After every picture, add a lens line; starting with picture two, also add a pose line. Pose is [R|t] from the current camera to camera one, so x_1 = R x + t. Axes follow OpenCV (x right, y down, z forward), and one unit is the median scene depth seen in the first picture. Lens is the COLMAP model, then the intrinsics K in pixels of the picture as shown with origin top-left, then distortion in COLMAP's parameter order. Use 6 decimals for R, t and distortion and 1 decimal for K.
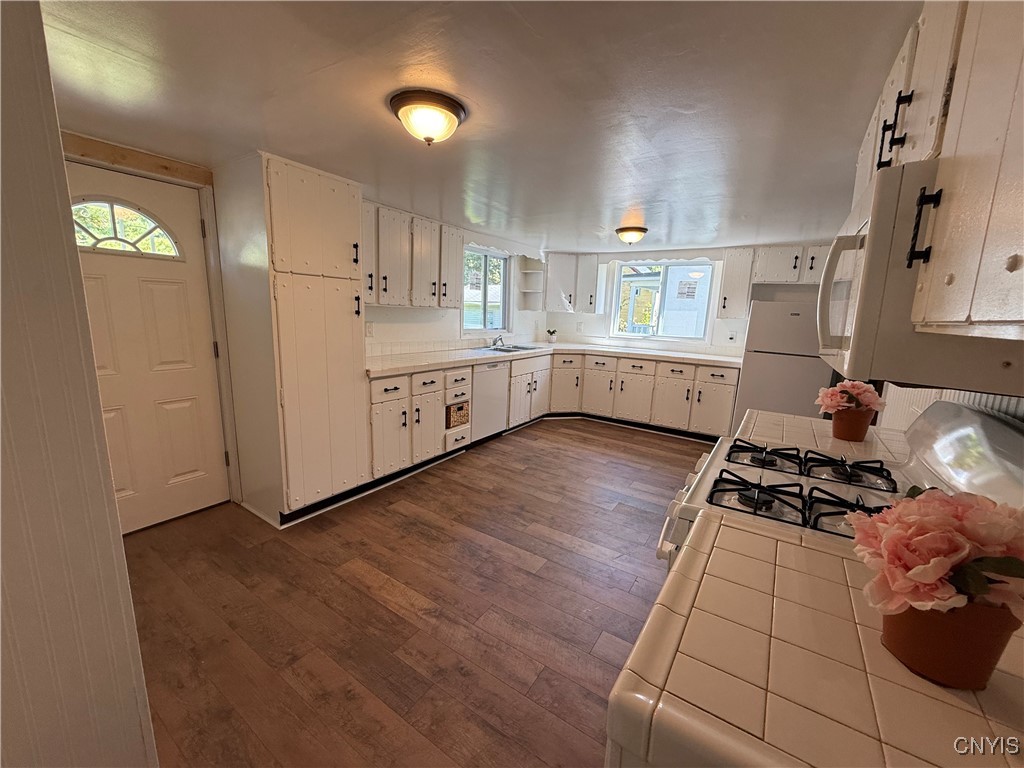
lens RADIAL K [[407.2, 0, 511.0], [0, 407.2, 381.7], [0, 0, 1]] dist [0.001720, -0.001031]
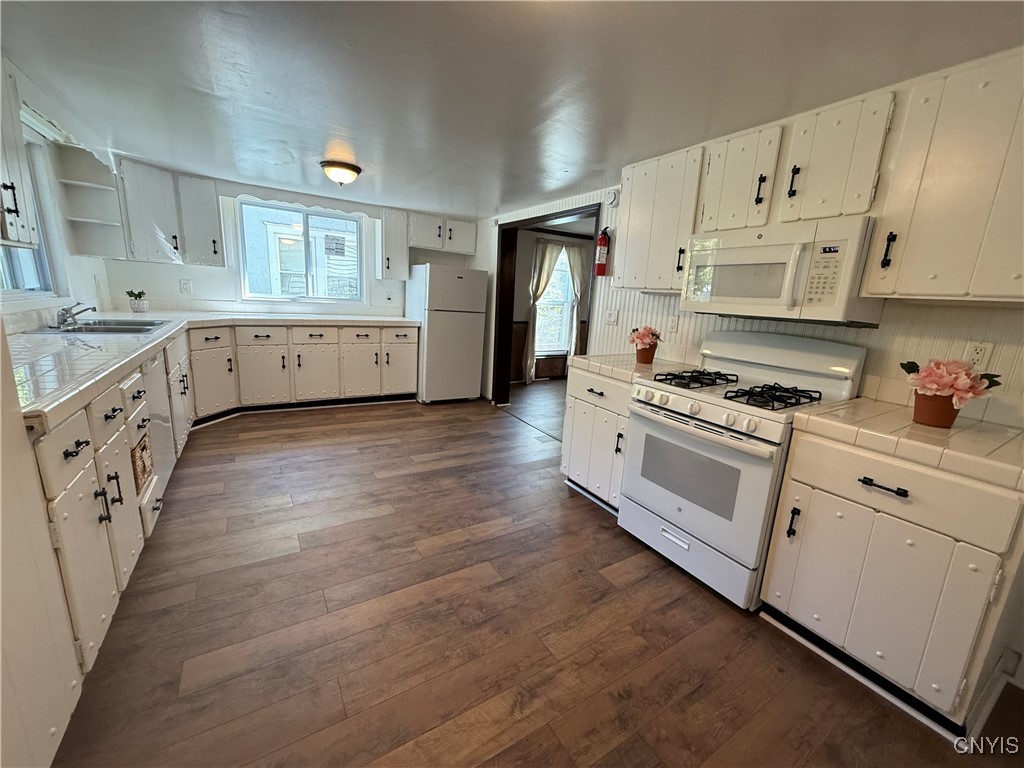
lens RADIAL K [[407.2, 0, 512.7], [0, 407.2, 382.5], [0, 0, 1]] dist [0.001720, -0.001031]
pose [[0.420891, -0.204327, 0.883799, -0.301439], [0.111499, 0.978566, 0.173137, -0.044748], [-0.900233, 0.025671, 0.434652, 0.287926]]
